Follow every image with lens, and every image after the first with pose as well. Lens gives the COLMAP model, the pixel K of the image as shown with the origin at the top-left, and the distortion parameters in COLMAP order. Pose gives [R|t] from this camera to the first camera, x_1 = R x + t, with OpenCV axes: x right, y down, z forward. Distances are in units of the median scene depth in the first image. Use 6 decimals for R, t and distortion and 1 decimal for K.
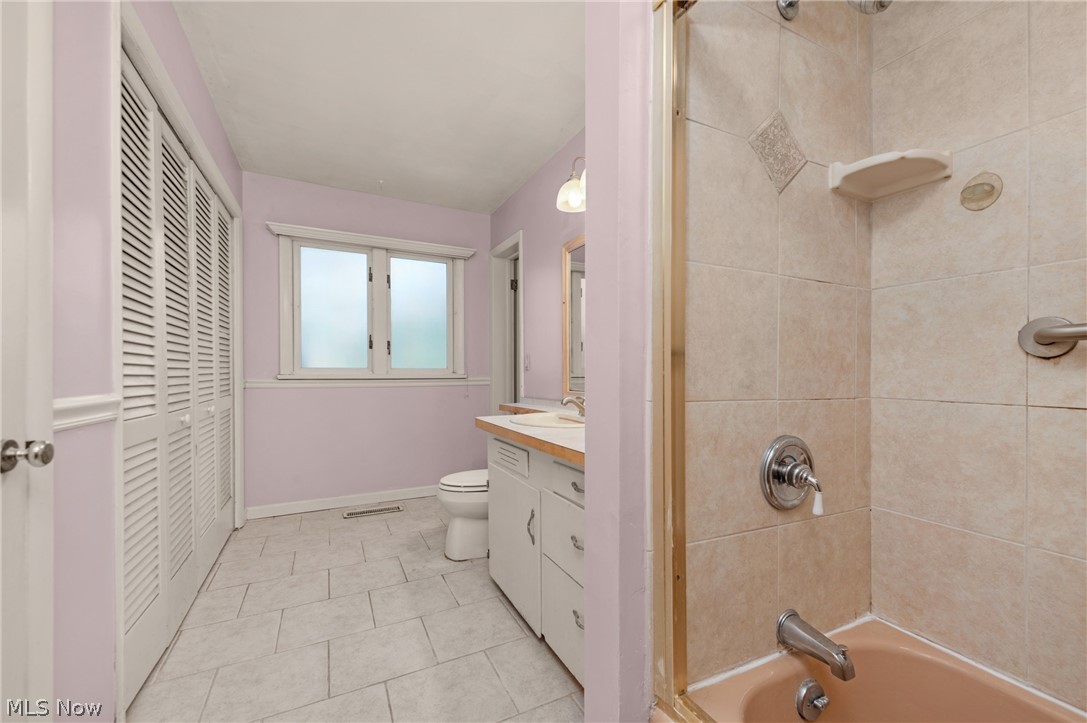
lens RADIAL K [[433.9, 0, 553.6], [0, 433.9, 363.7], [0, 0, 1]] dist [0.011956, -0.000024]
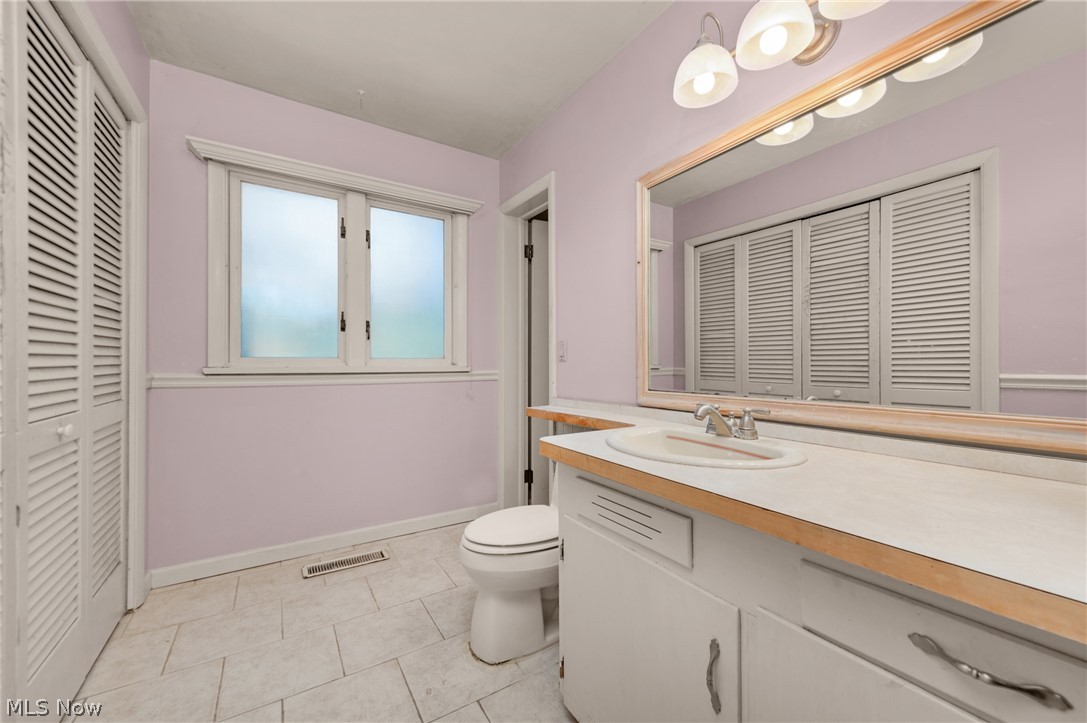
lens RADIAL K [[436.1, 0, 541.3], [0, 436.1, 349.2], [0, 0, 1]] dist [0.010722, -0.000261]
pose [[0.997734, 0.001622, 0.067256, -0.165163], [-0.000694, 0.999904, -0.013817, 0.006102], [-0.067272, 0.013739, 0.997640, 0.300359]]
